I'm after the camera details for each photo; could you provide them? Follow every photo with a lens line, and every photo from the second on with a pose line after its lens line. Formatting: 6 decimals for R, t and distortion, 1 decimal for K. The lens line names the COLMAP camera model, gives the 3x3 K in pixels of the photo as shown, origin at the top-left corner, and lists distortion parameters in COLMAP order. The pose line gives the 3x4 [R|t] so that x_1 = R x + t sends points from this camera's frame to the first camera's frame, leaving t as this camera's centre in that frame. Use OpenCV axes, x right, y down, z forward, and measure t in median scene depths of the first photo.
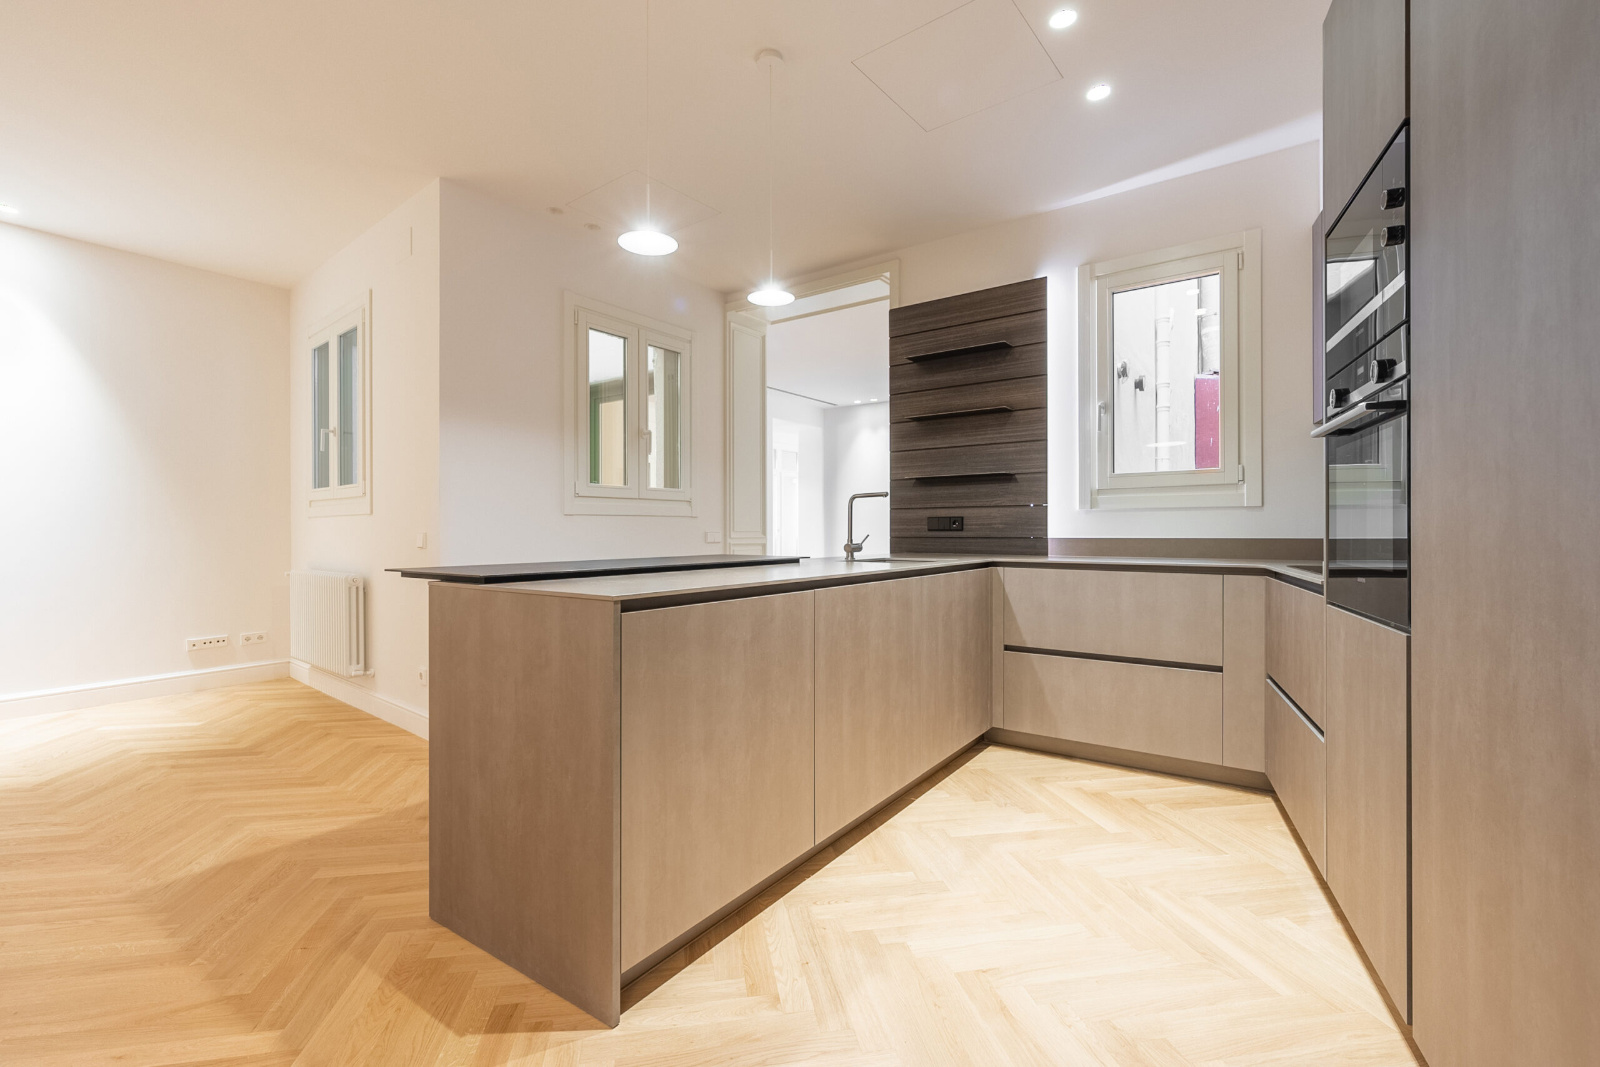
lens RADIAL K [[702.1, 0, 797.7], [0, 702.1, 532.9], [0, 0, 1]] dist [0.001607, -0.000743]
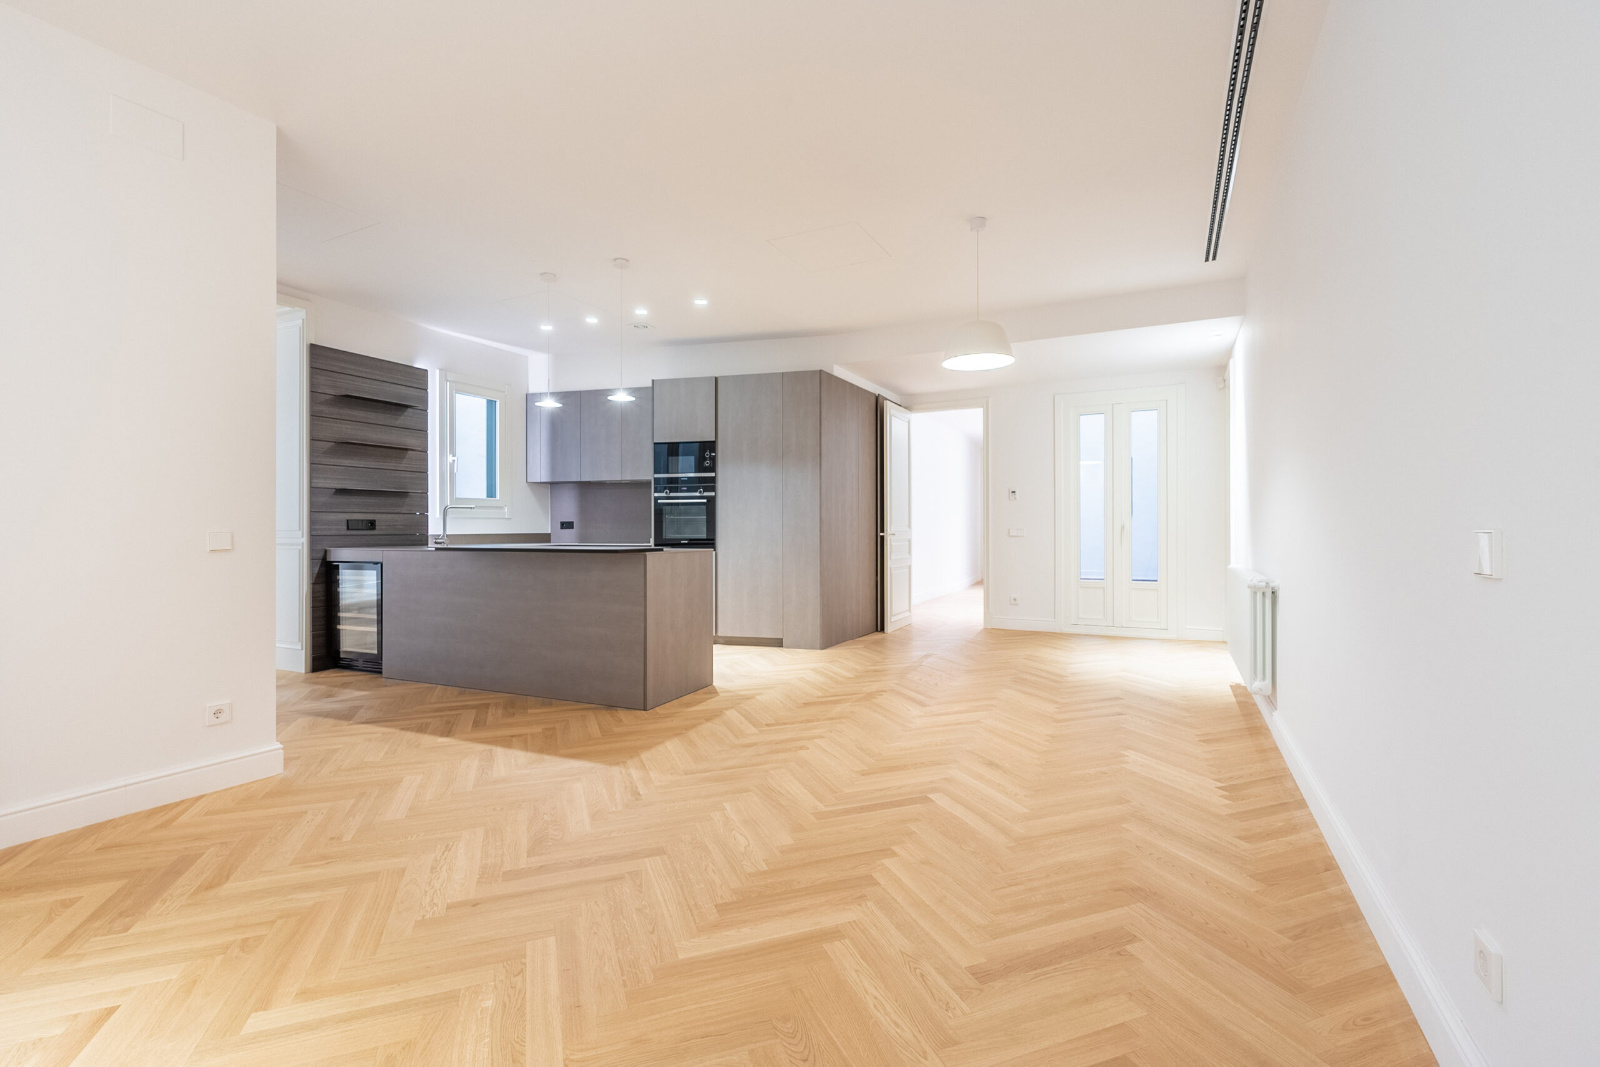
lens RADIAL K [[702.1, 0, 797.7], [0, 702.1, 532.9], [0, 0, 1]] dist [0.001607, -0.000743]
pose [[-0.190122, -0.004215, 0.981751, -1.355183], [0.005598, 0.999970, 0.005377, -0.000229], [-0.981745, 0.006518, -0.190092, 0.480056]]
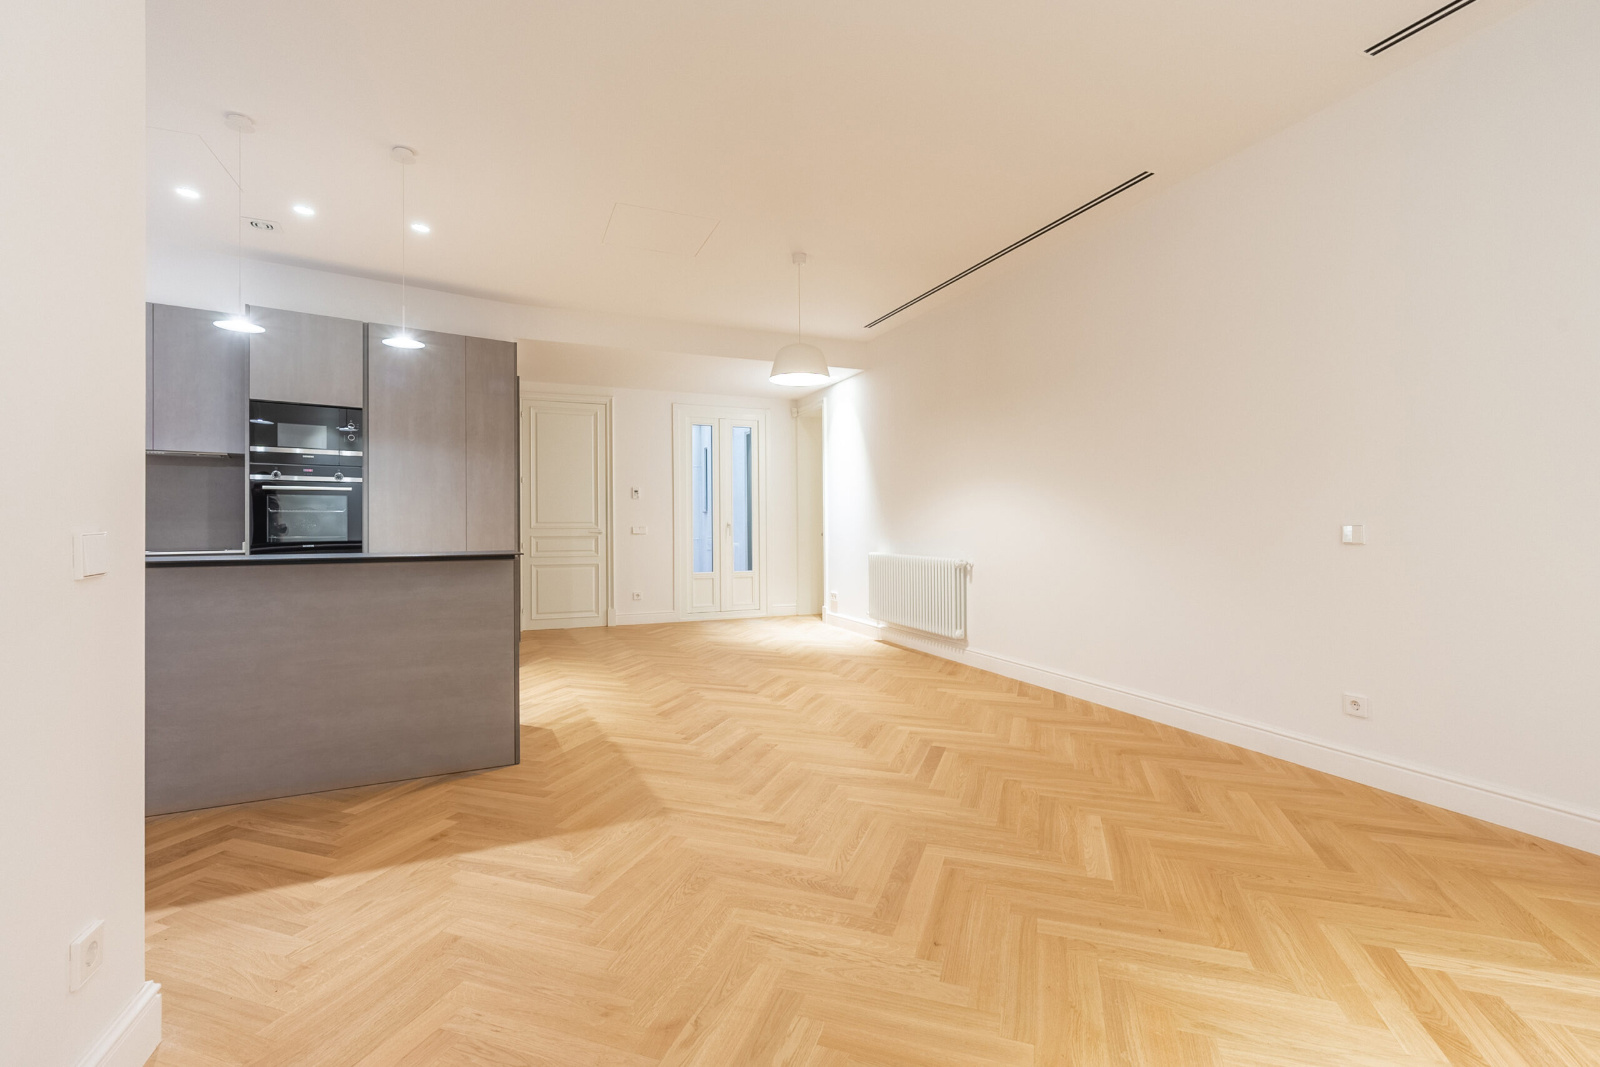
lens RADIAL K [[710.7, 0, 795.7], [0, 710.7, 515.9], [0, 0, 1]] dist [-0.000259, -0.000337]
pose [[-0.875462, 0.011896, 0.483141, -0.950609], [0.007612, 0.999912, -0.010826, -0.003159], [-0.483227, -0.005800, -0.875476, 1.076497]]
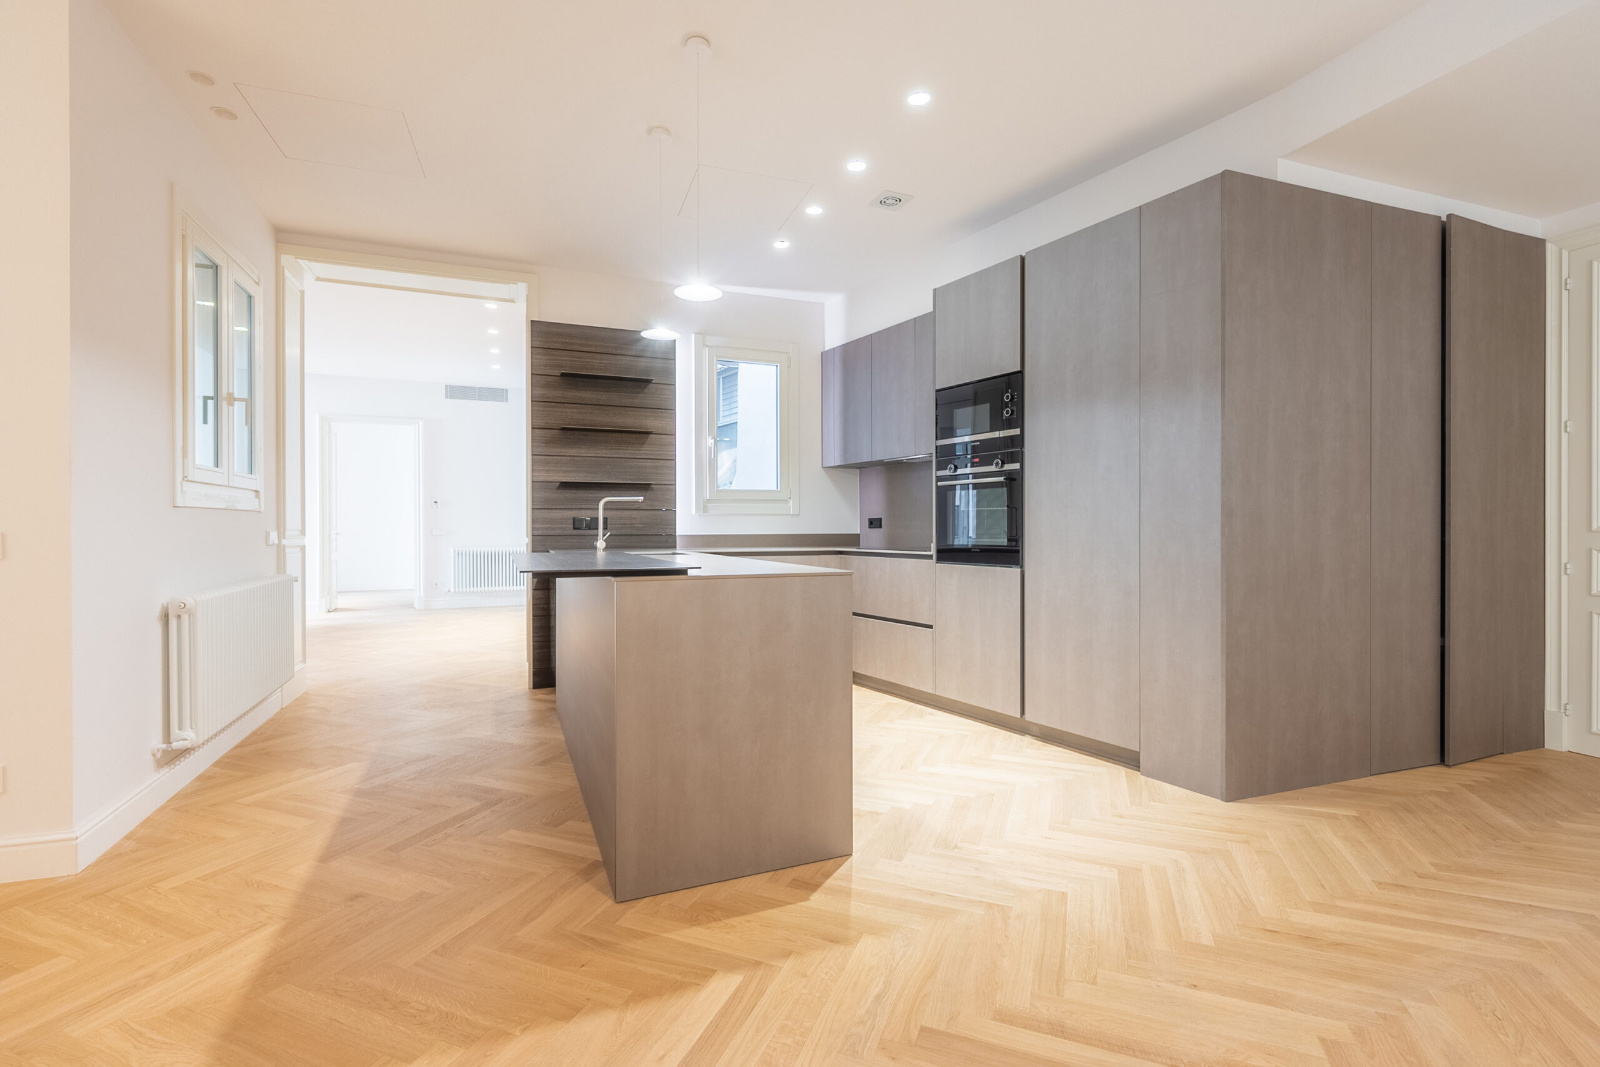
lens RADIAL K [[702.1, 0, 797.7], [0, 702.1, 532.9], [0, 0, 1]] dist [0.001607, -0.000743]
pose [[0.529394, -0.004320, 0.848365, -0.631938], [0.002960, 0.999990, 0.003245, 0.000044], [-0.848371, 0.000794, 0.529402, 0.114529]]
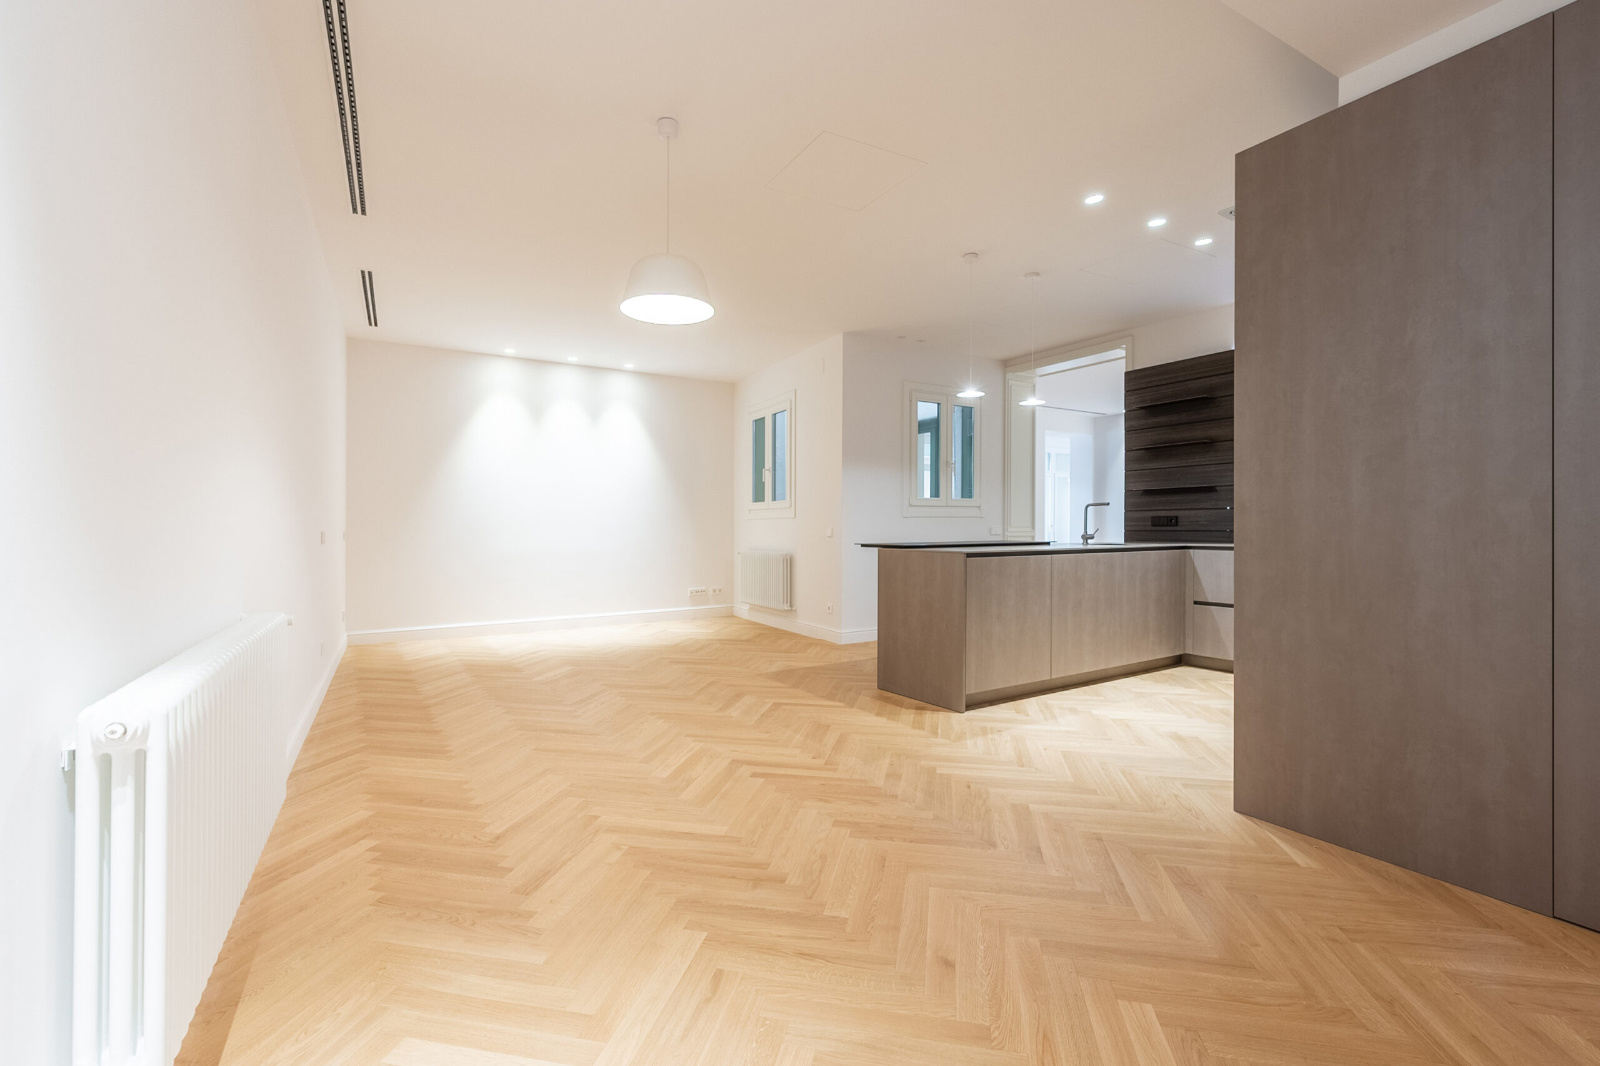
lens RADIAL K [[703.4, 0, 796.7], [0, 703.4, 541.1], [0, 0, 1]] dist [0.002154, -0.000118]
pose [[0.926725, 0.004315, -0.375714, 0.059026], [0.002378, 0.999847, 0.017348, 0.000818], [0.375732, -0.016970, 0.926573, -0.663703]]
